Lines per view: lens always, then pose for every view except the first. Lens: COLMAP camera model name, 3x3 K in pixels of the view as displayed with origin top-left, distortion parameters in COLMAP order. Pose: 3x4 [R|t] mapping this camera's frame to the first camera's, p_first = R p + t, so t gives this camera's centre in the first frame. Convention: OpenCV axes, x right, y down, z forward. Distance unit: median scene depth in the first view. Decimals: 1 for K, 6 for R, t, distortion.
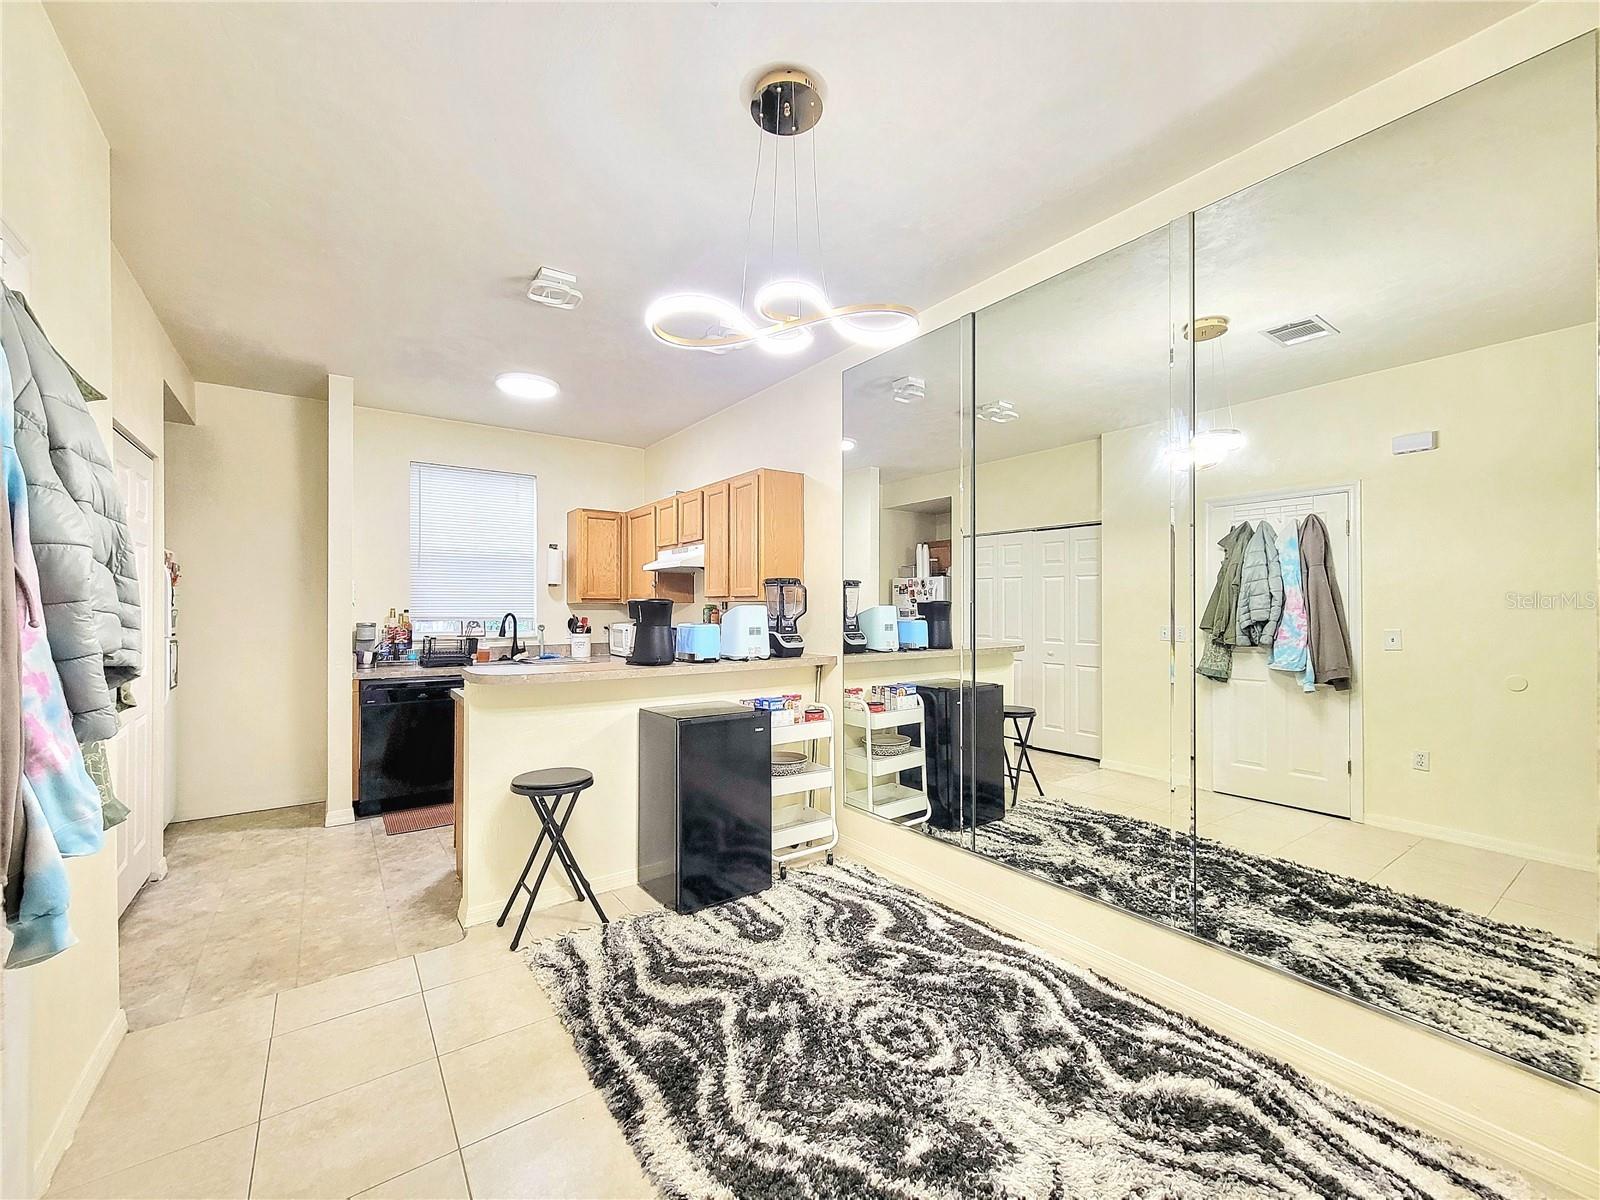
lens RADIAL K [[658.1, 0, 800.0], [0, 658.1, 600.0], [0, 0, 1]] dist [-0.000850, 0.001184]
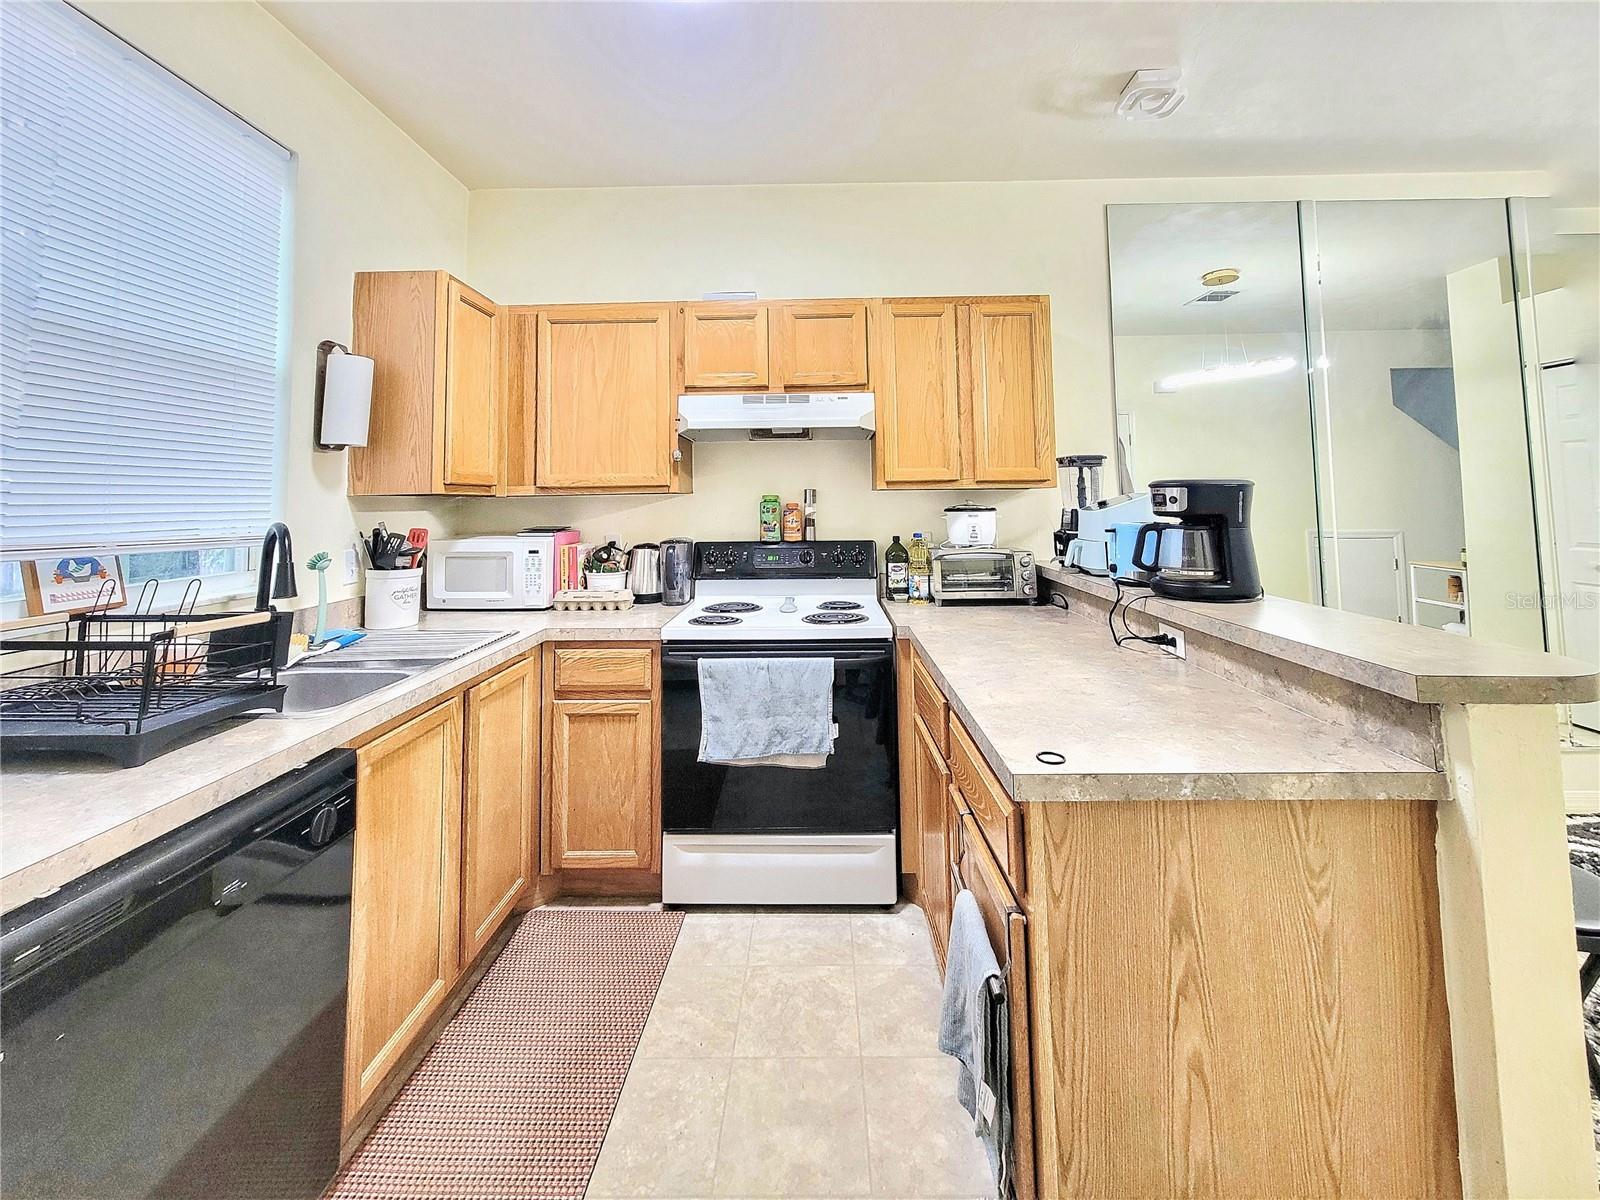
lens RADIAL K [[638.0, 0, 824.0], [0, 638.0, 454.3], [0, 0, 1]] dist [-0.001093, -0.000247]
pose [[0.594472, 0.048376, 0.802660, -1.067772], [0.001752, 0.998108, -0.061453, 0.009755], [-0.804114, 0.037939, 0.593263, 1.150741]]
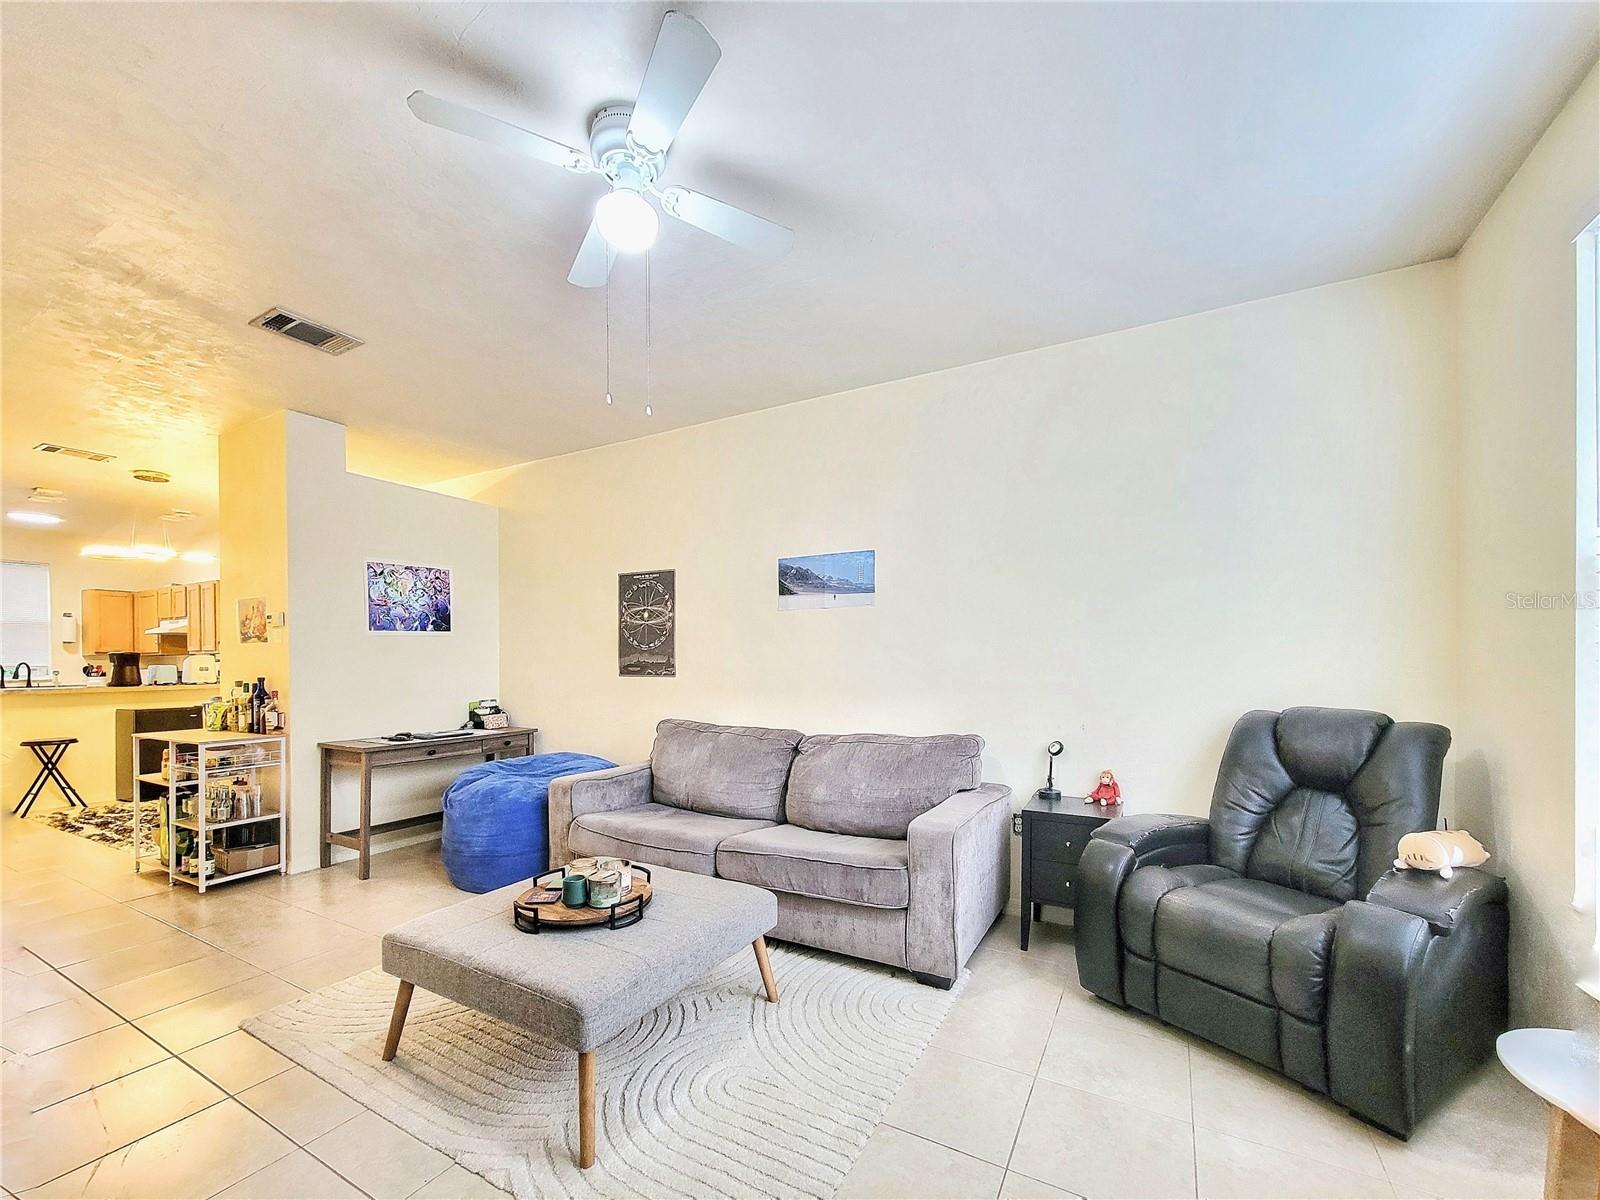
lens RADIAL K [[654.9, 0, 797.7], [0, 654.9, 660.3], [0, 0, 1]] dist [0.005785, 0.000669]
pose [[0.905474, -0.008216, 0.424322, 0.895743], [0.003092, 0.999914, 0.012763, 0.003790], [-0.424390, -0.010245, 0.905422, -1.919123]]
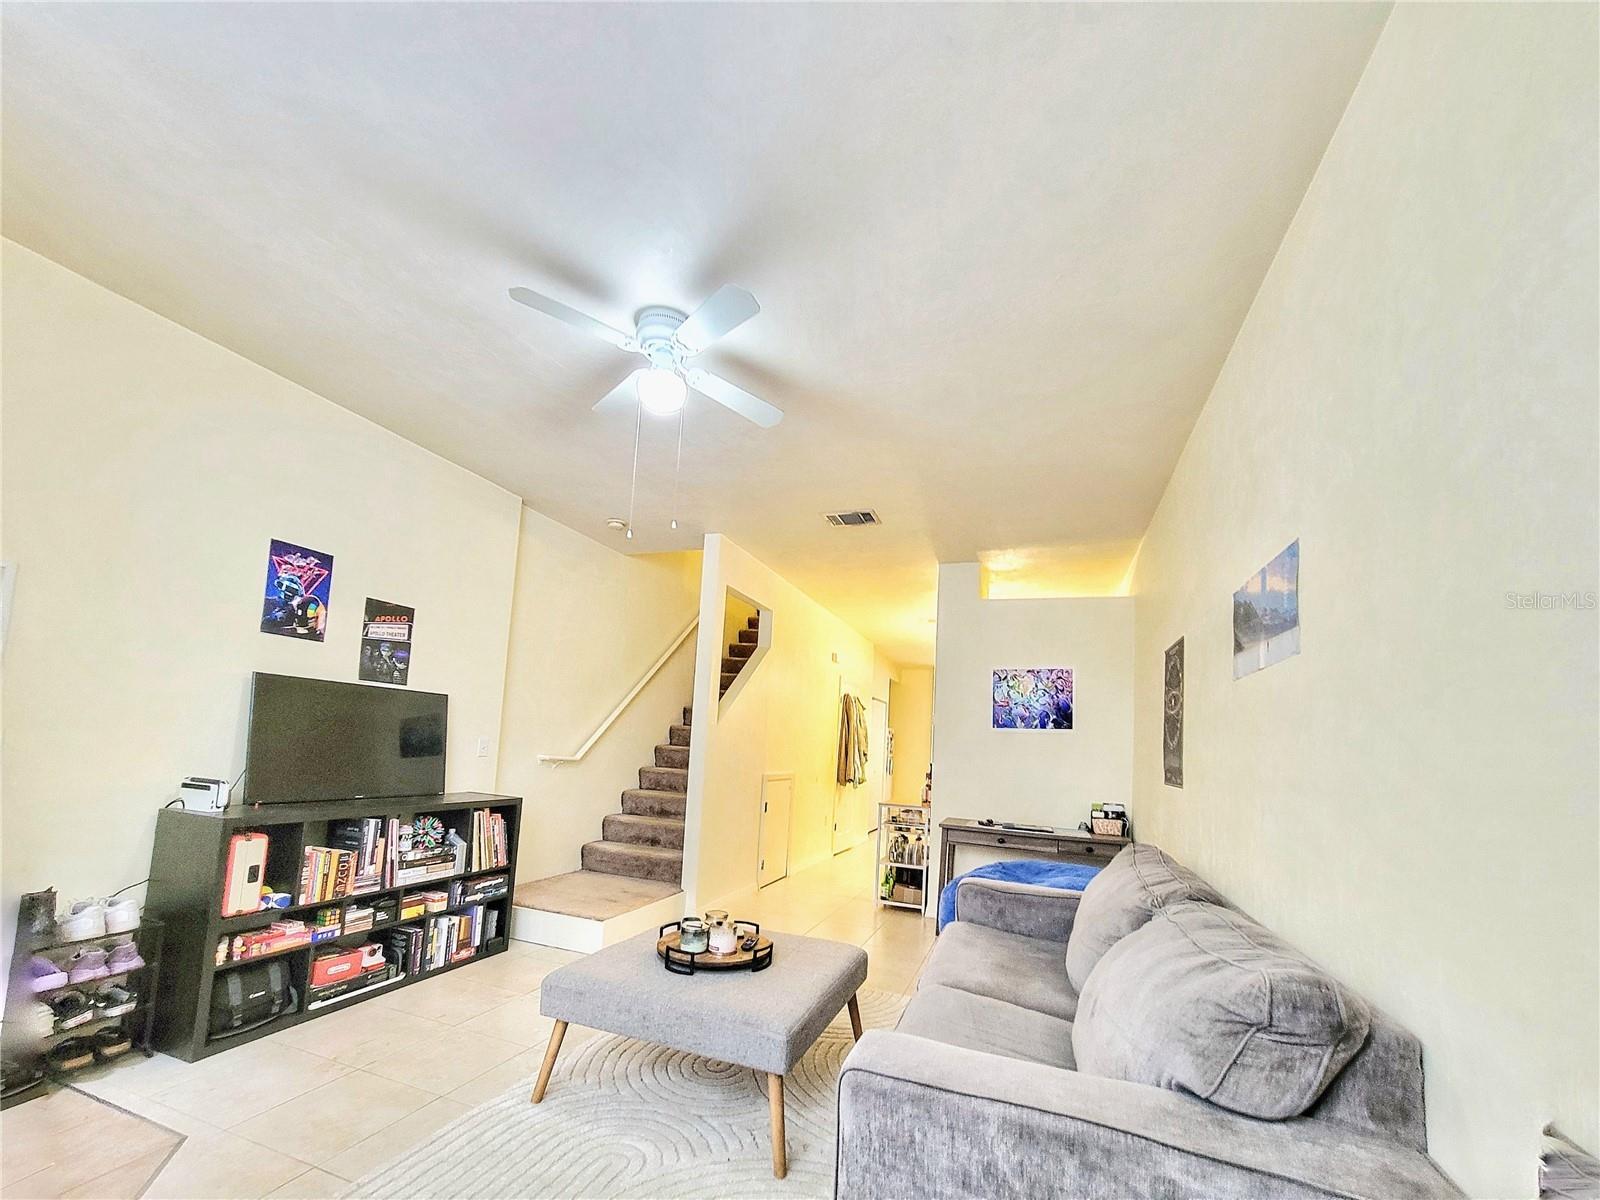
lens RADIAL K [[649.0, 0, 801.9], [0, 649.0, 693.6], [0, 0, 1]] dist [-0.000311, 0.000021]
pose [[0.562506, -0.038626, -0.825891, 1.878664], [-0.044635, 0.996033, -0.076984, 0.017778], [0.825588, 0.080167, 0.558550, -1.499135]]
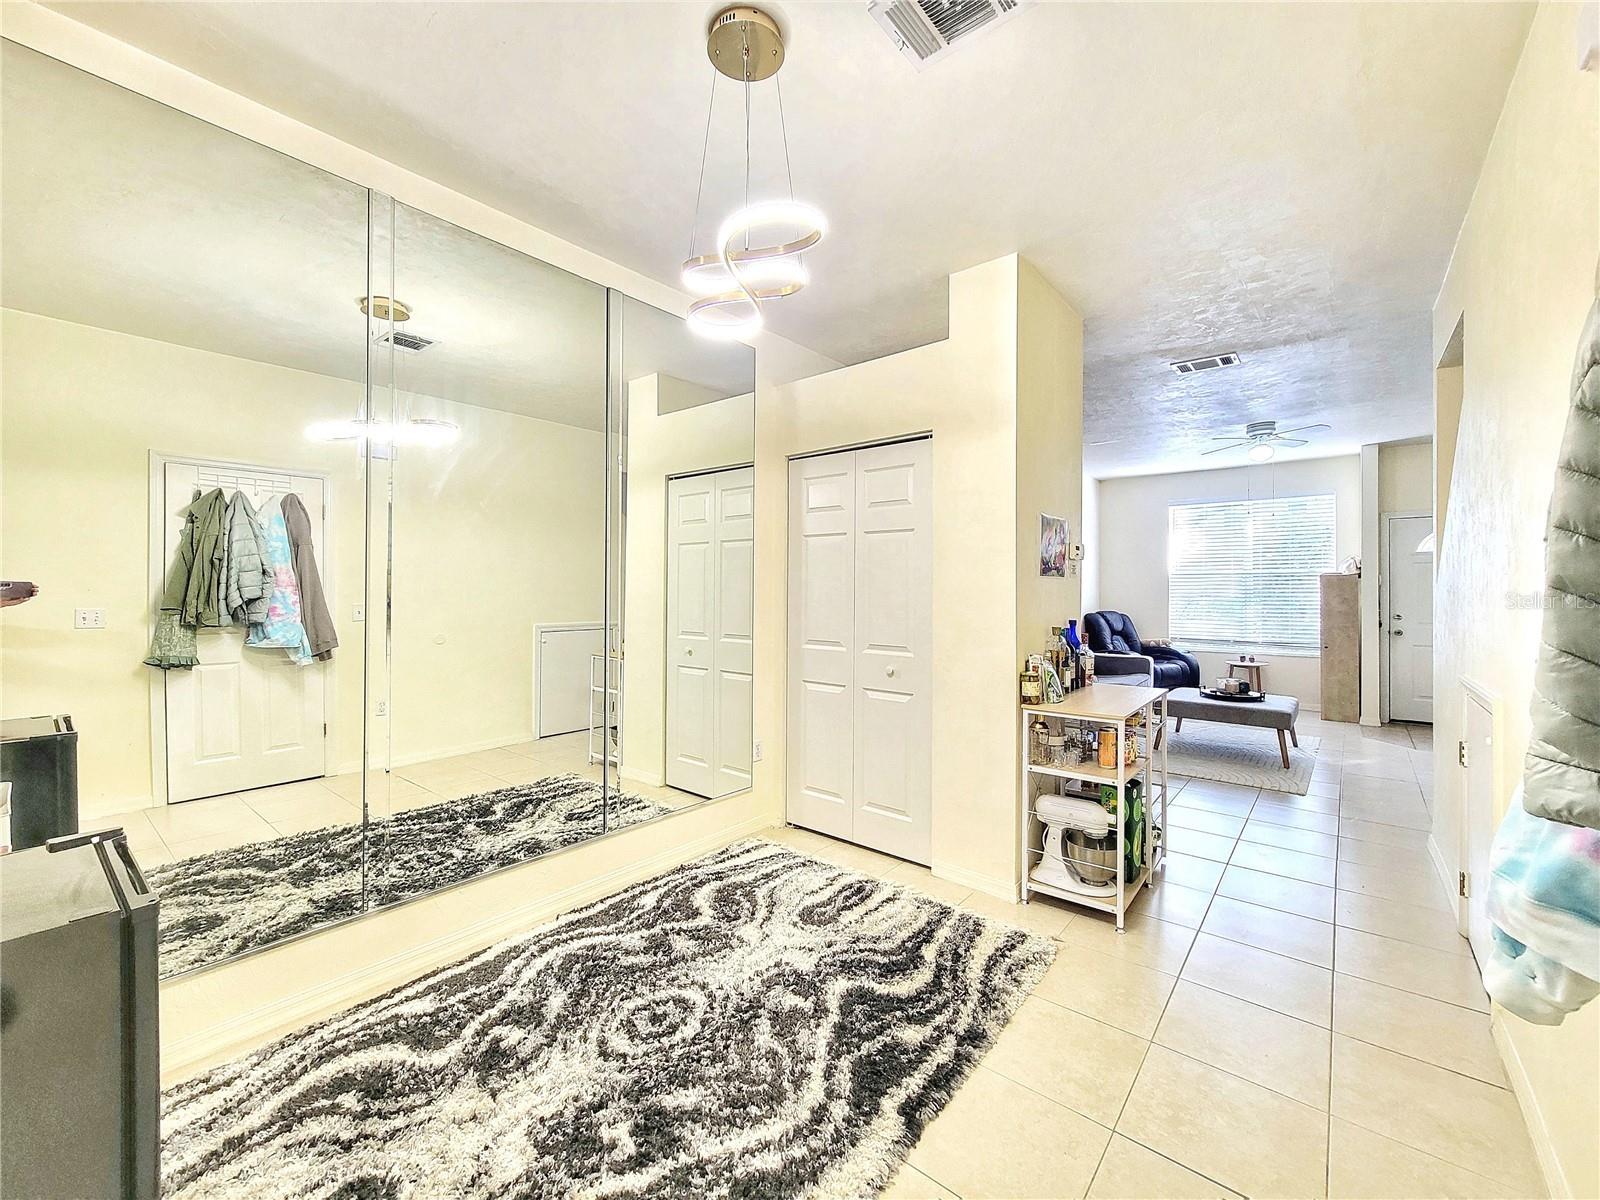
lens RADIAL K [[655.2, 0, 804.1], [0, 655.2, 583.4], [0, 0, 1]] dist [0.000084, 0.000250]
pose [[-0.257196, 0.004673, 0.966348, -0.671435], [-0.015898, 0.999833, -0.009066, 0.008375], [-0.966228, -0.017695, -0.257079, 0.824687]]
